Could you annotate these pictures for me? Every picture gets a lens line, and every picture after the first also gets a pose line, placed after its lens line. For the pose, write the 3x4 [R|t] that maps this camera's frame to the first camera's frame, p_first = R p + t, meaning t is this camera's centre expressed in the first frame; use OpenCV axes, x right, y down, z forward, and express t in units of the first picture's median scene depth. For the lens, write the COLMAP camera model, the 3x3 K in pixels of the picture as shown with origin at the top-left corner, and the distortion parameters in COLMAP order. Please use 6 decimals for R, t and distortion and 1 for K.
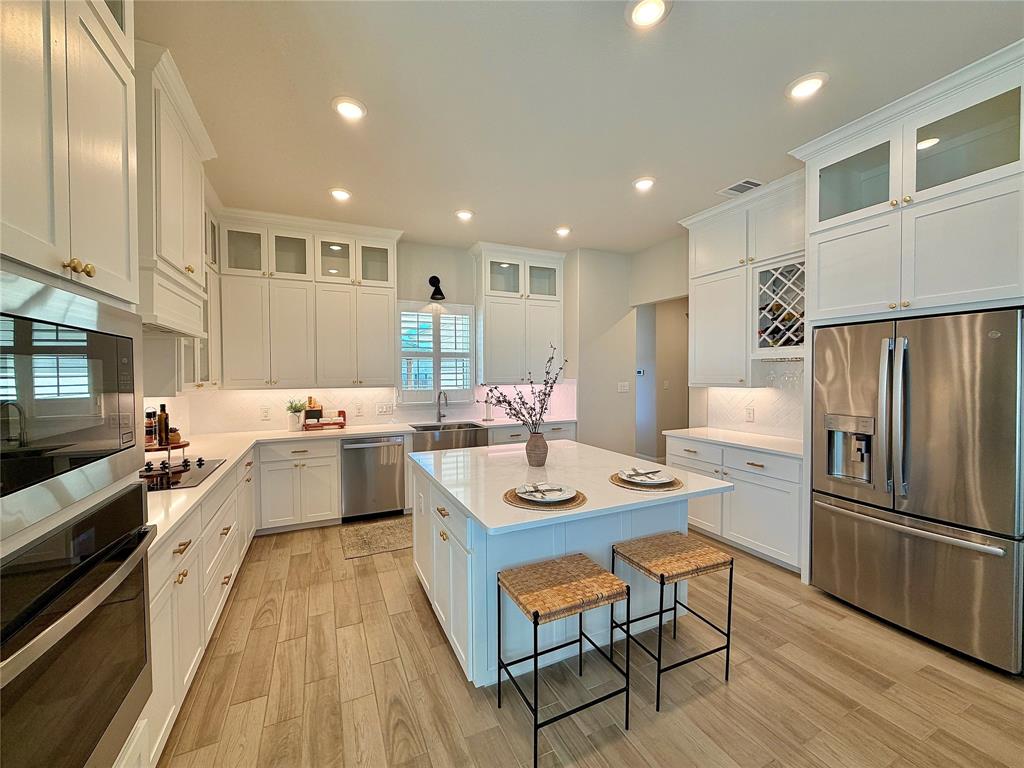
lens RADIAL K [[408.0, 0, 511.9], [0, 408.0, 382.2], [0, 0, 1]] dist [-0.000345, 0.000079]
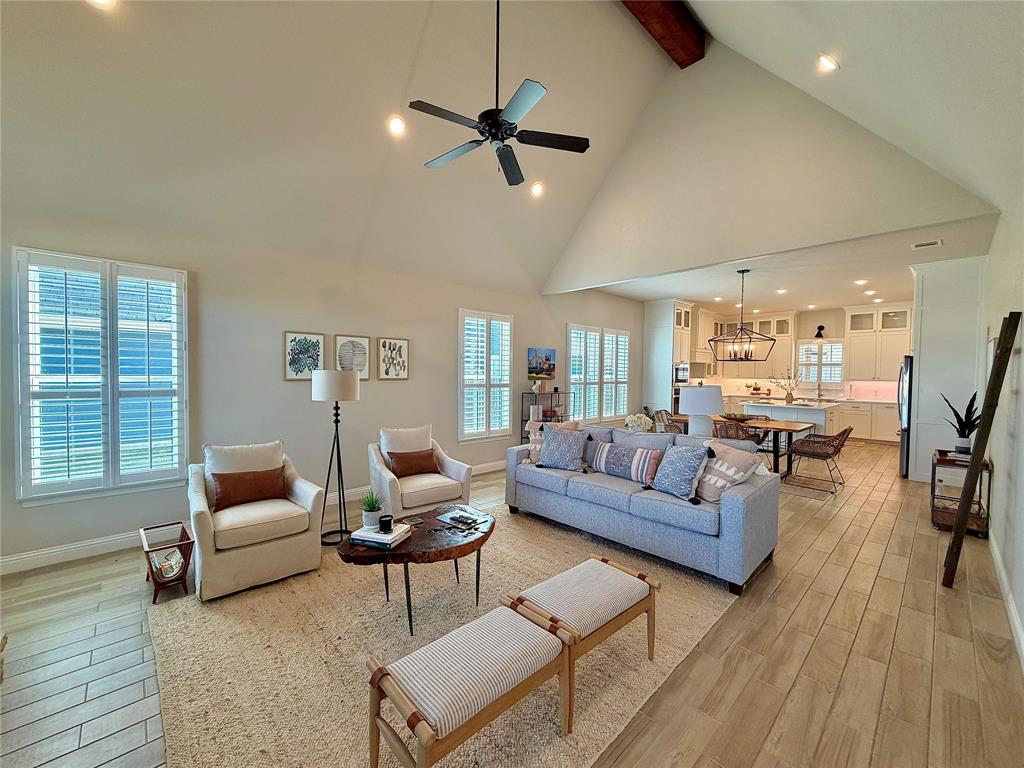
lens RADIAL K [[408.0, 0, 509.7], [0, 408.0, 382.8], [0, 0, 1]] dist [-0.000345, 0.000079]
pose [[0.317130, 0.040312, -0.947525, 1.463414], [-0.032579, 0.998970, 0.031596, 0.010734], [0.947822, 0.020850, 0.318117, -1.283393]]
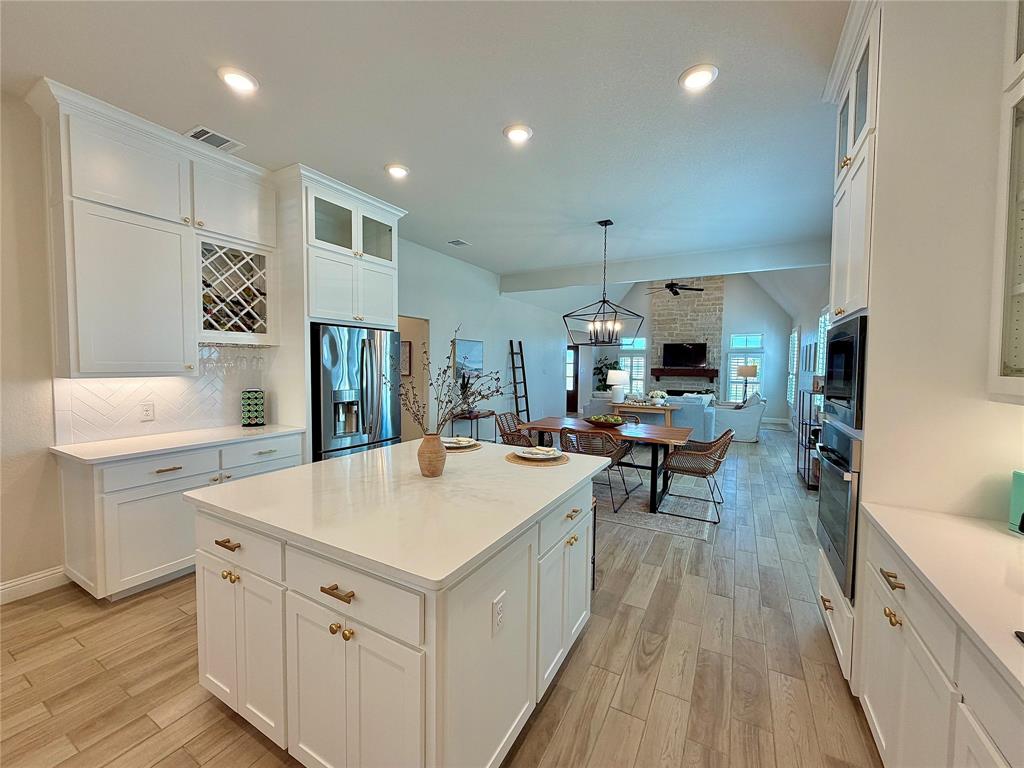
lens RADIAL K [[408.0, 0, 510.4], [0, 408.0, 381.5], [0, 0, 1]] dist [-0.000345, 0.000079]
pose [[-0.583580, -0.032949, 0.811387, -0.352468], [0.011785, 0.998728, 0.049032, -0.005952], [-0.811970, 0.038177, -0.582450, 0.713895]]
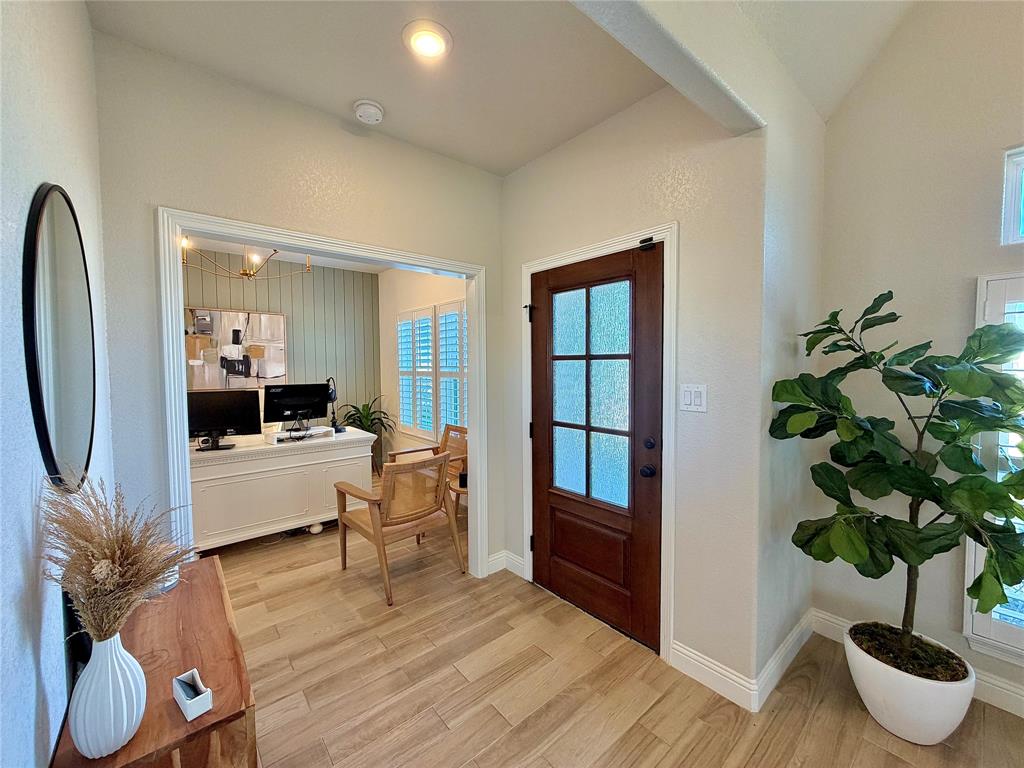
lens RADIAL K [[408.0, 0, 510.7], [0, 408.0, 381.8], [0, 0, 1]] dist [-0.000345, 0.000079]
pose [[-0.267936, -0.031221, 0.962931, 1.250499], [0.030811, 0.998686, 0.040954, 0.019140], [-0.962944, 0.040642, -0.266622, -1.006149]]
